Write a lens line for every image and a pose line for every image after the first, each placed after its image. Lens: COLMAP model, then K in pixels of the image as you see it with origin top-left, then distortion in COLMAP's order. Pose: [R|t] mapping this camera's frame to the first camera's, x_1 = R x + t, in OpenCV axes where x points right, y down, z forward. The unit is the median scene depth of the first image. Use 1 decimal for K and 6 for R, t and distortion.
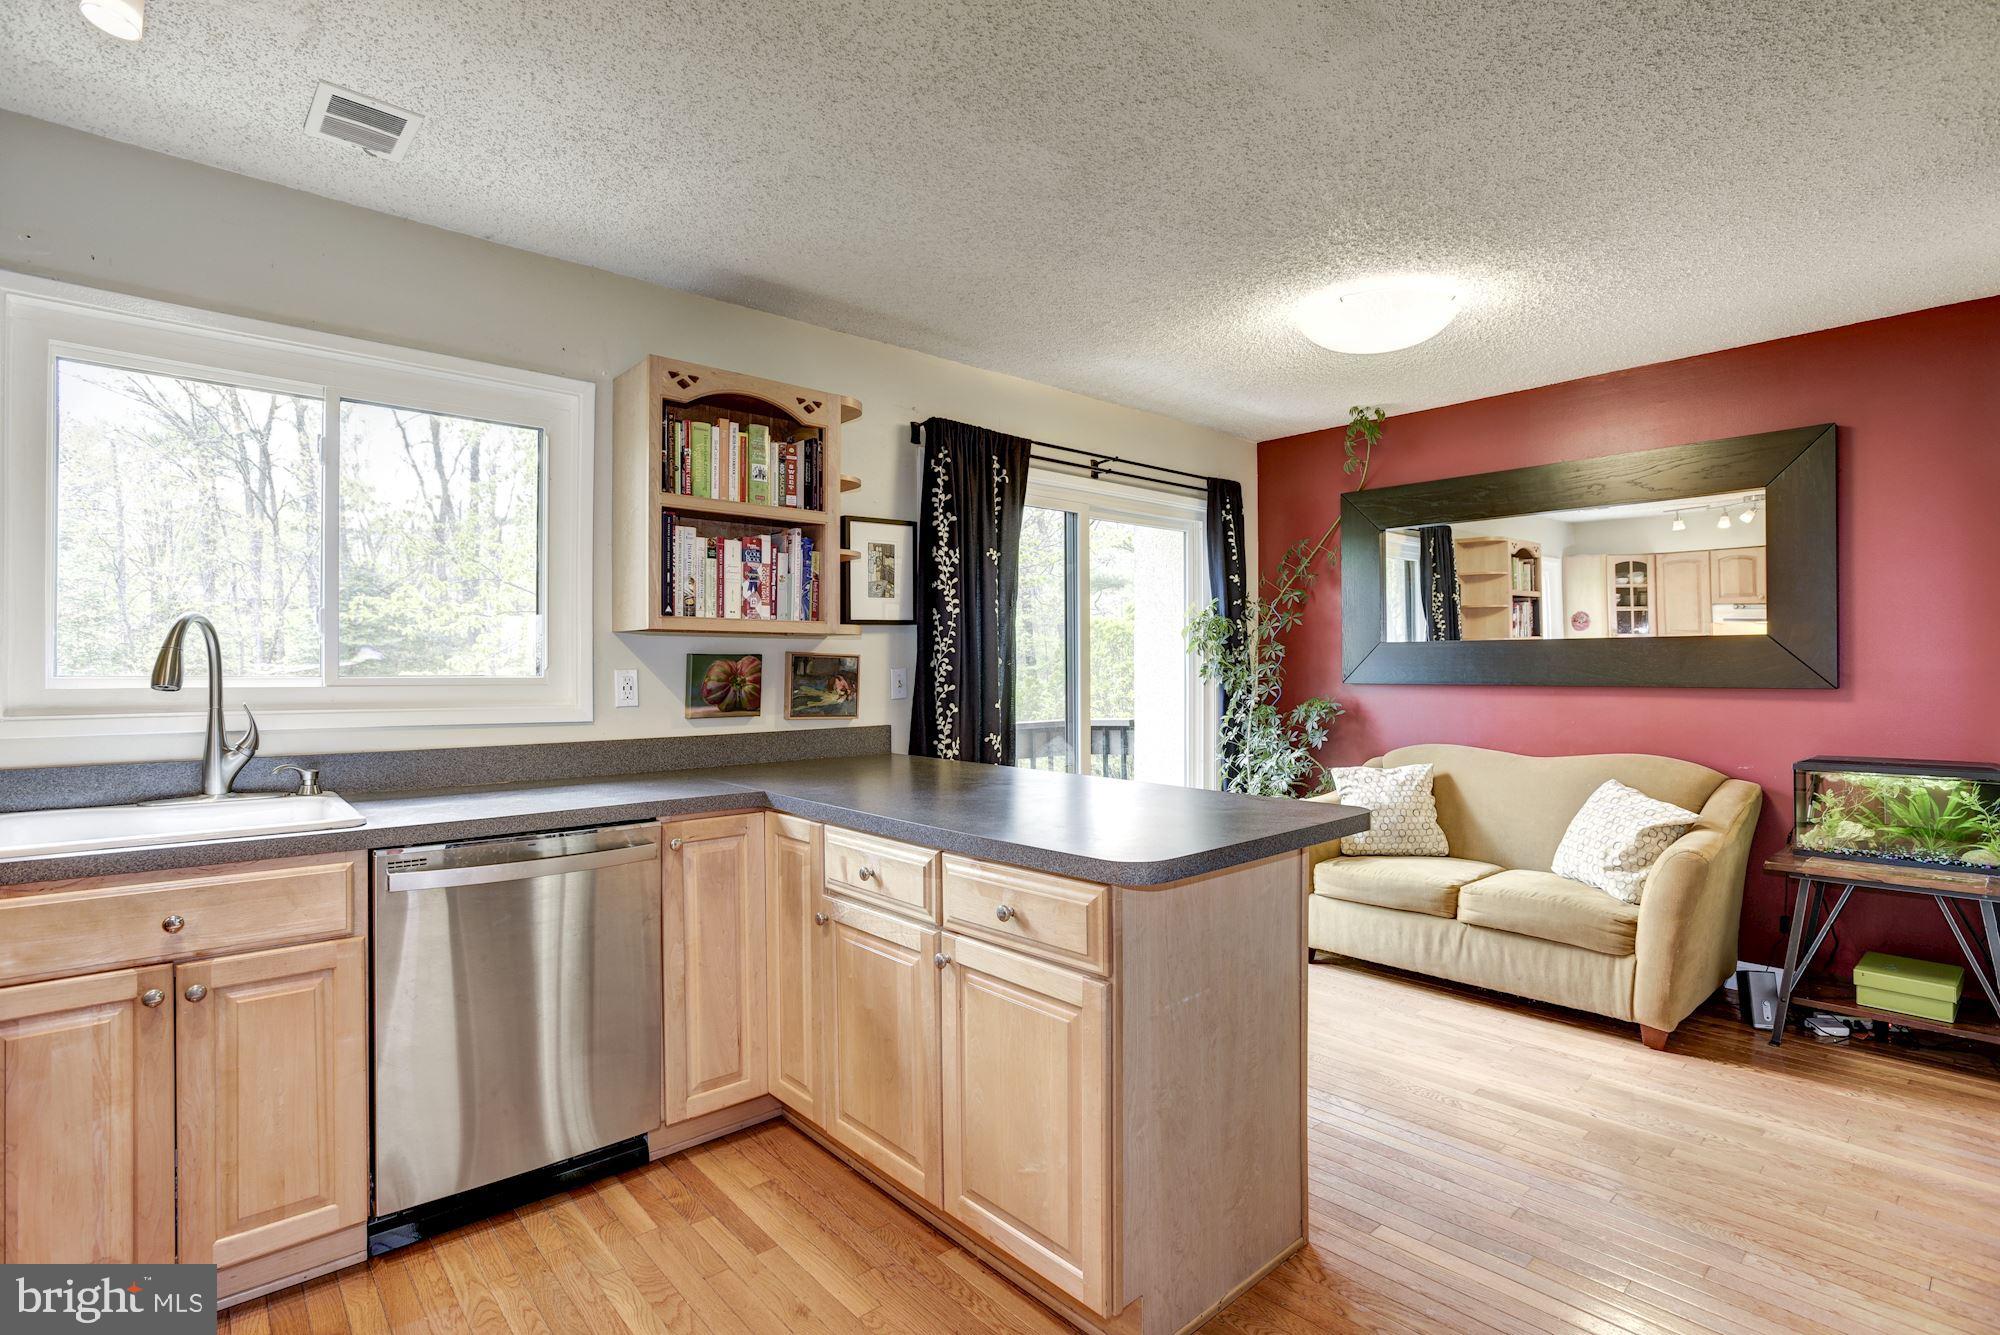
lens RADIAL K [[980.9, 0, 1014.0], [0, 980.9, 657.2], [0, 0, 1]] dist [-0.034517, 0.000425]
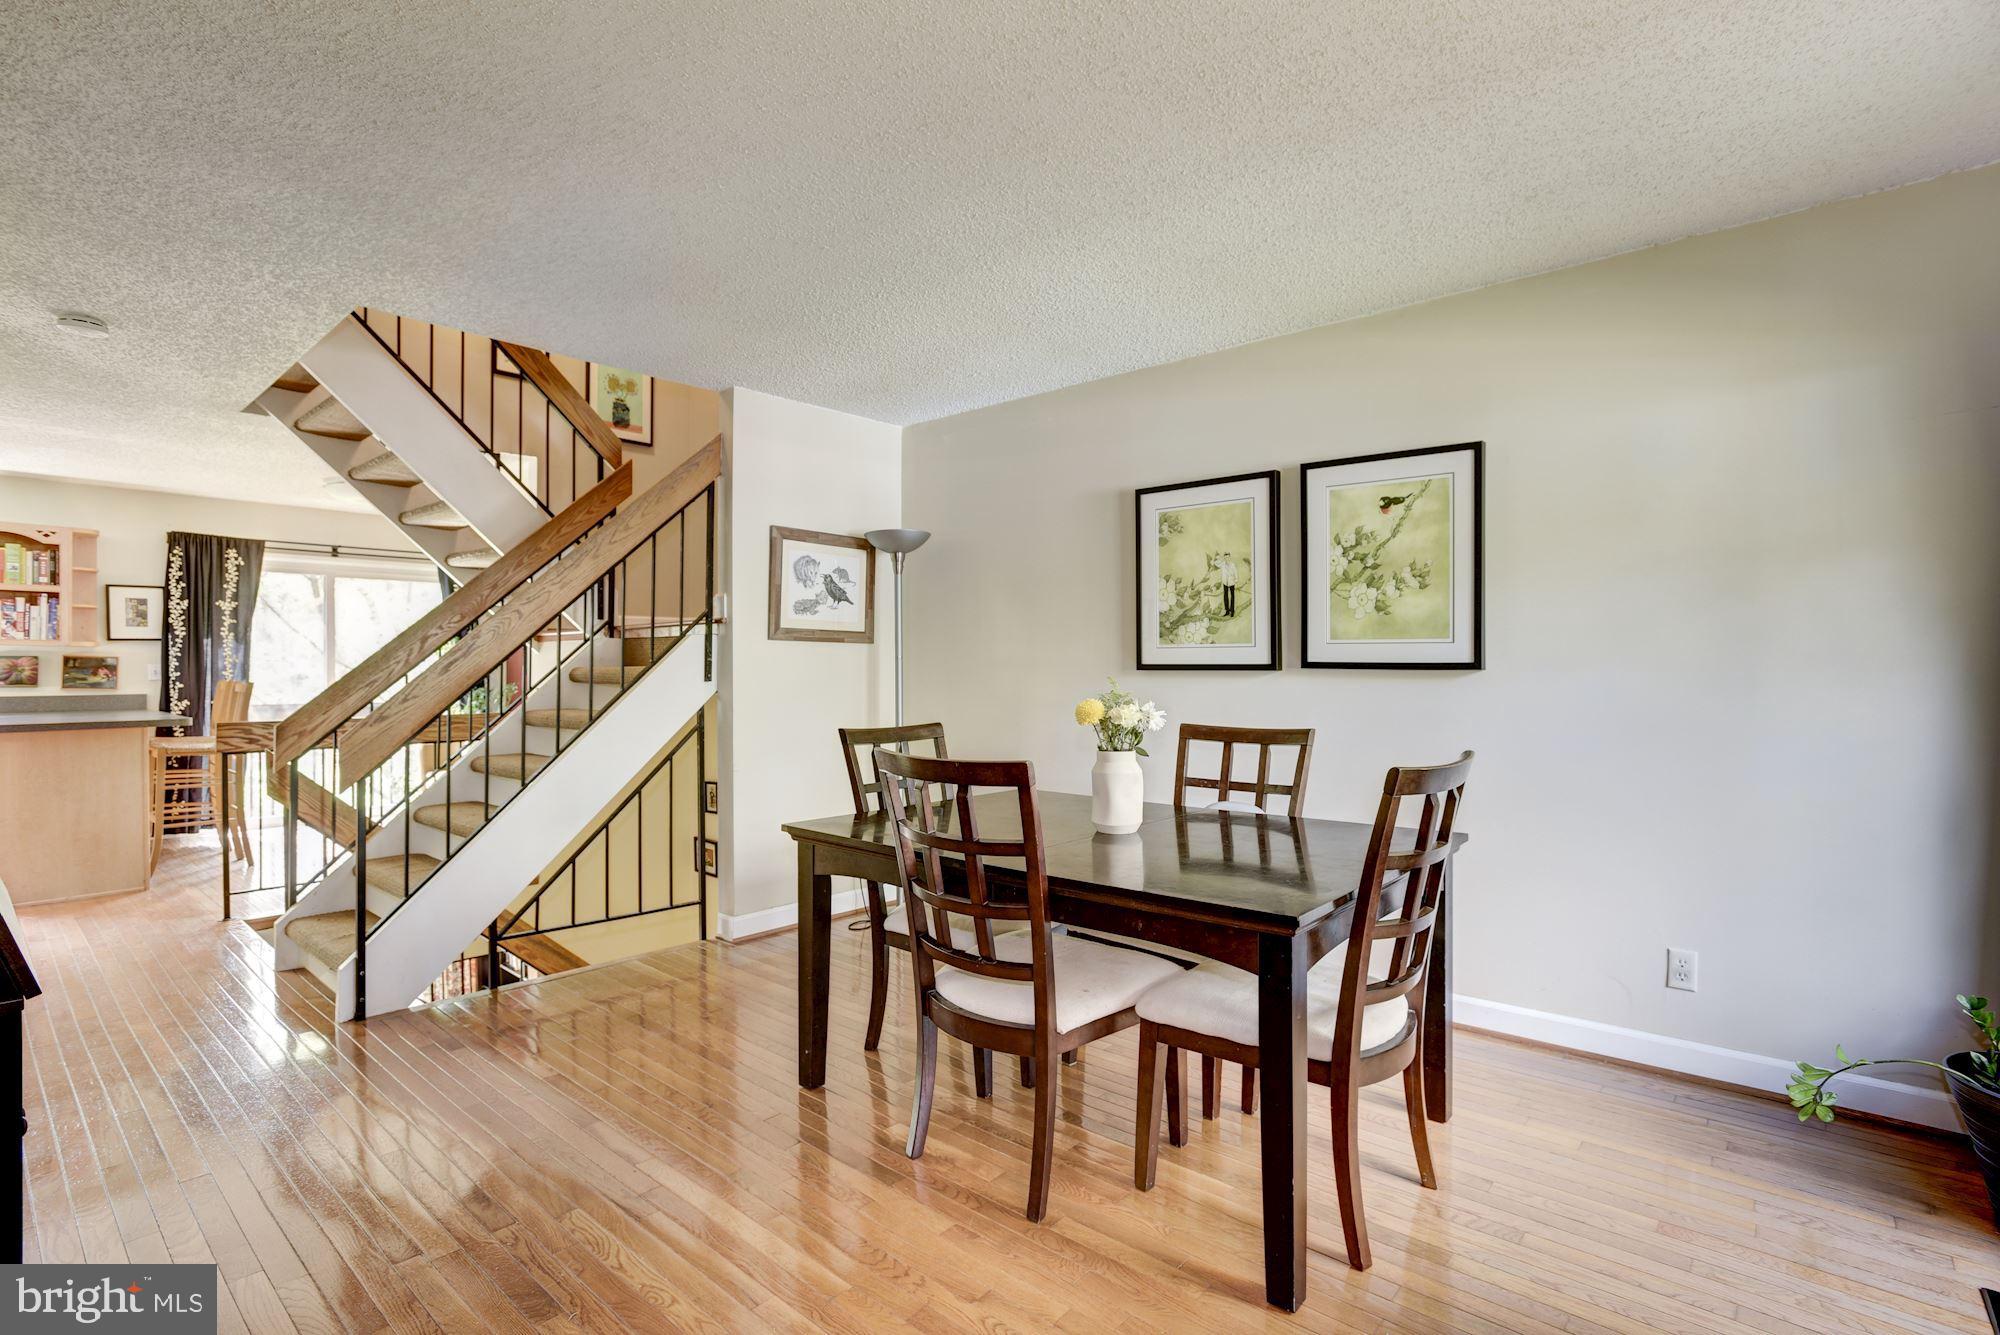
lens RADIAL K [[957.4, 0, 1005.3], [0, 957.4, 663.4], [0, 0, 1]] dist [-0.052591, 0.023800]
pose [[0.992517, 0.004221, 0.122036, 1.404954], [-0.004285, 0.999991, 0.000264, 0.002509], [-0.122034, -0.000785, 0.992526, -1.065733]]
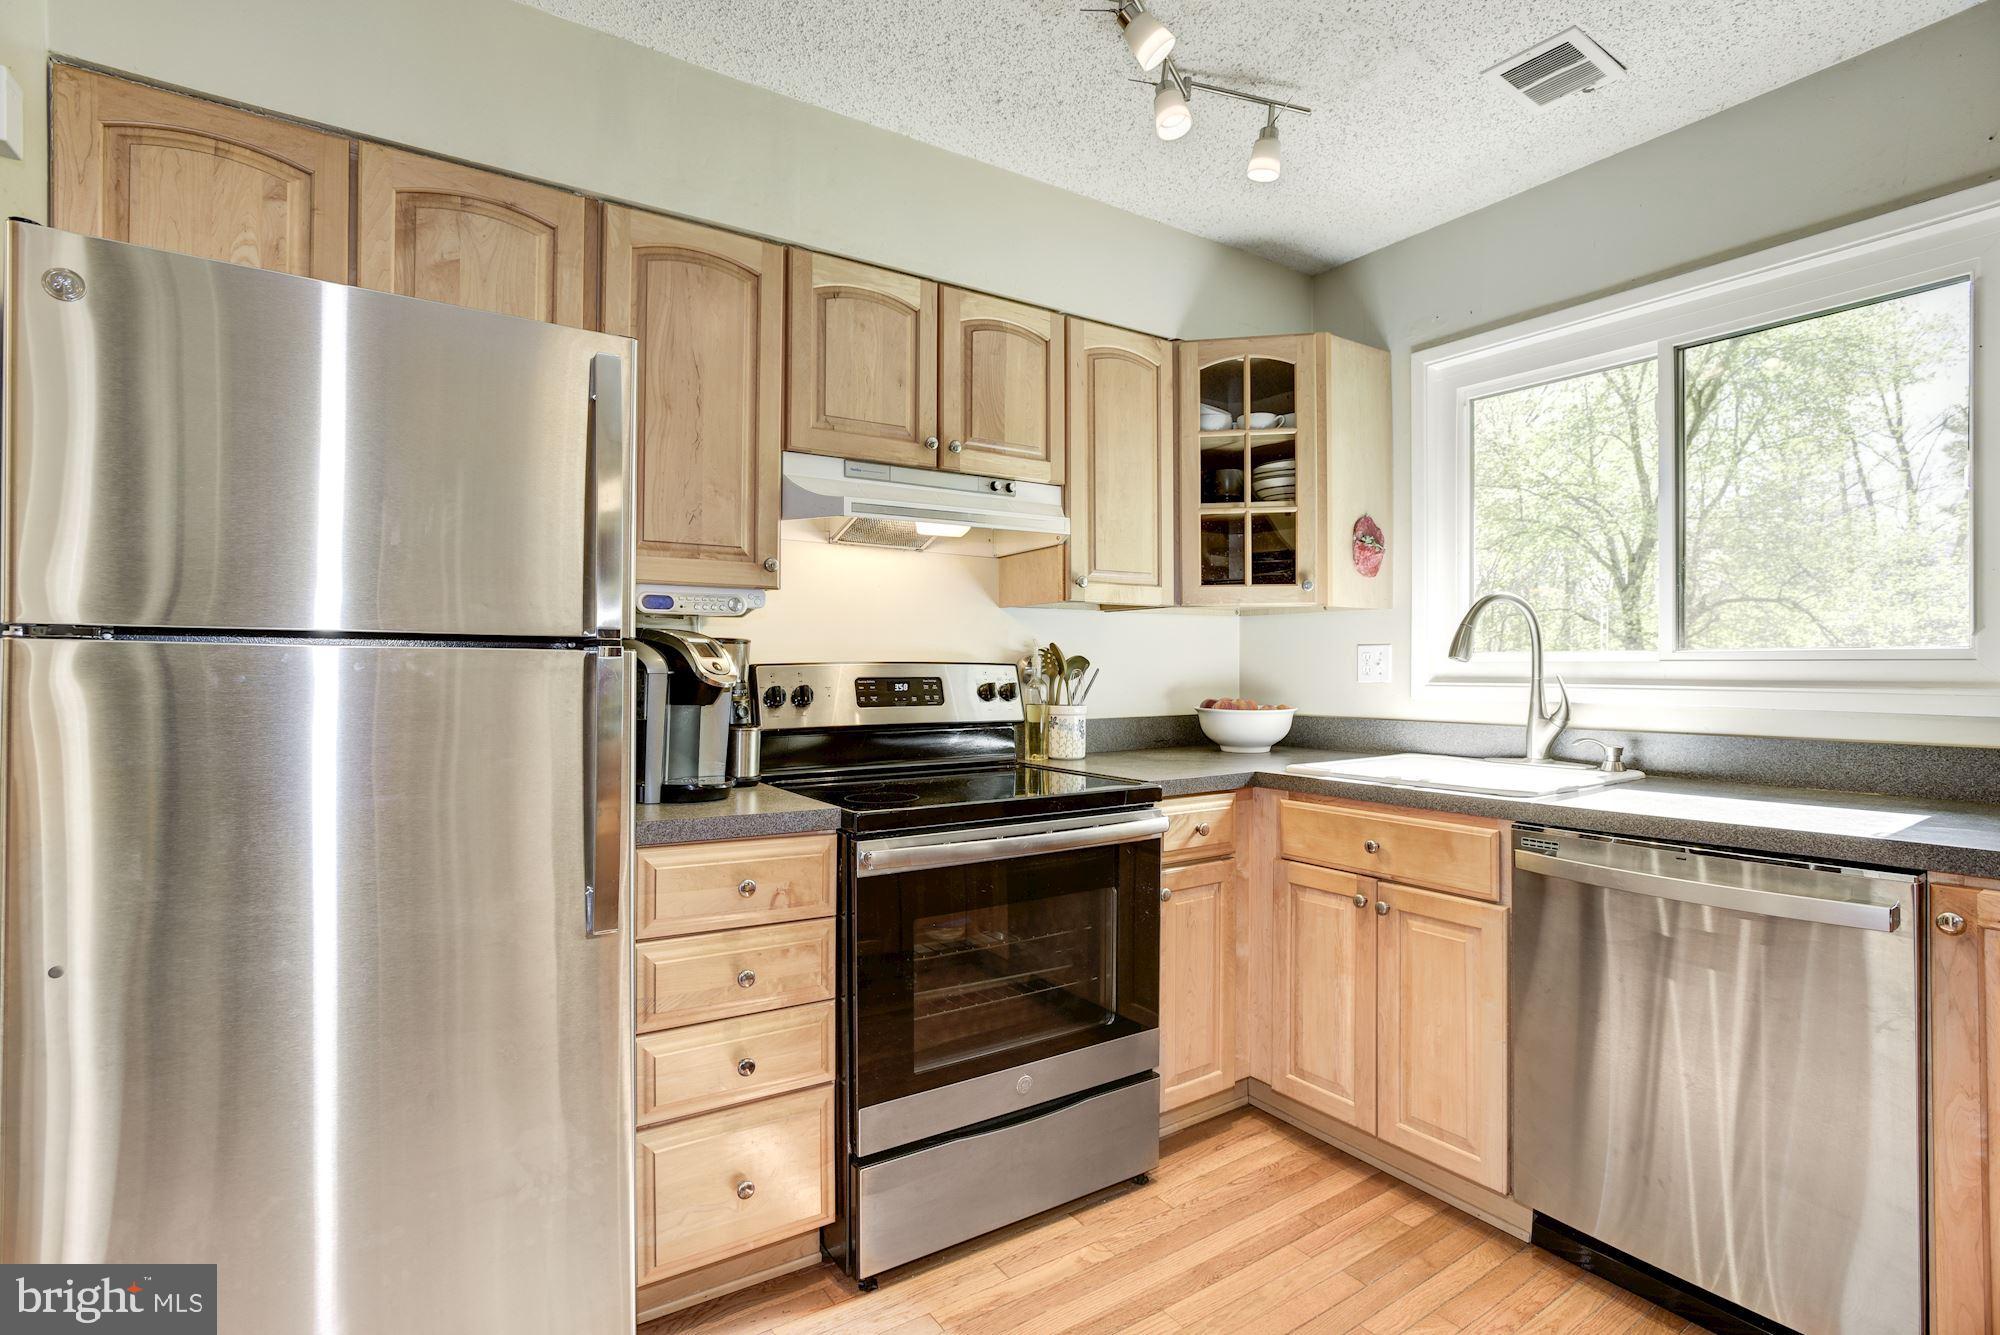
lens RADIAL K [[957.4, 0, 1005.3], [0, 957.4, 663.4], [0, 0, 1]] dist [-0.052591, 0.023800]
pose [[-0.147730, -0.005612, -0.989012, 0.208731], [0.011576, 0.999906, -0.007403, 0.023964], [0.988960, -0.012543, -0.147652, 0.372161]]
